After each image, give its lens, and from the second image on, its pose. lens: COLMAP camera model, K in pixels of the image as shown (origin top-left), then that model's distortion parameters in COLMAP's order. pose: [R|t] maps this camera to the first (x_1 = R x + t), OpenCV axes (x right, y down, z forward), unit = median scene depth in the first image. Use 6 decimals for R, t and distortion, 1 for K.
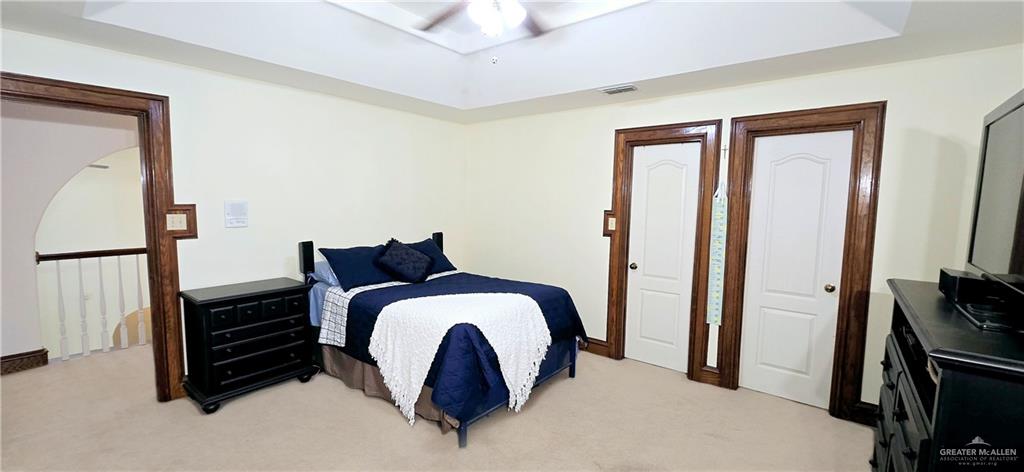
lens RADIAL K [[408.0, 0, 512.0], [0, 408.0, 236.0], [0, 0, 1]] dist [-0.000170, -0.000017]
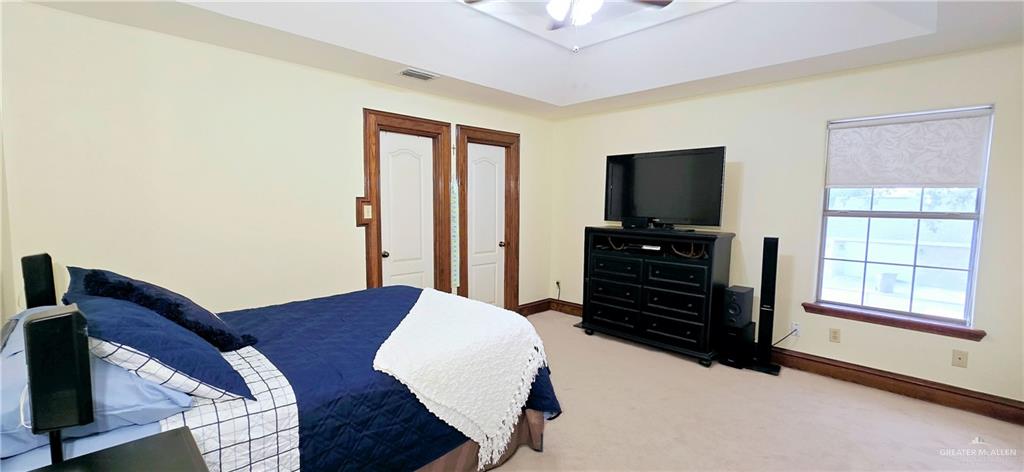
lens RADIAL K [[426.9, 0, 512.0], [0, 426.9, 236.0], [0, 0, 1]] dist [0.000263, -0.000006]
pose [[0.116891, -0.081633, 0.989784, -0.685069], [0.082007, 0.994006, 0.072296, -0.019420], [-0.989753, 0.072719, 0.122884, 0.588939]]
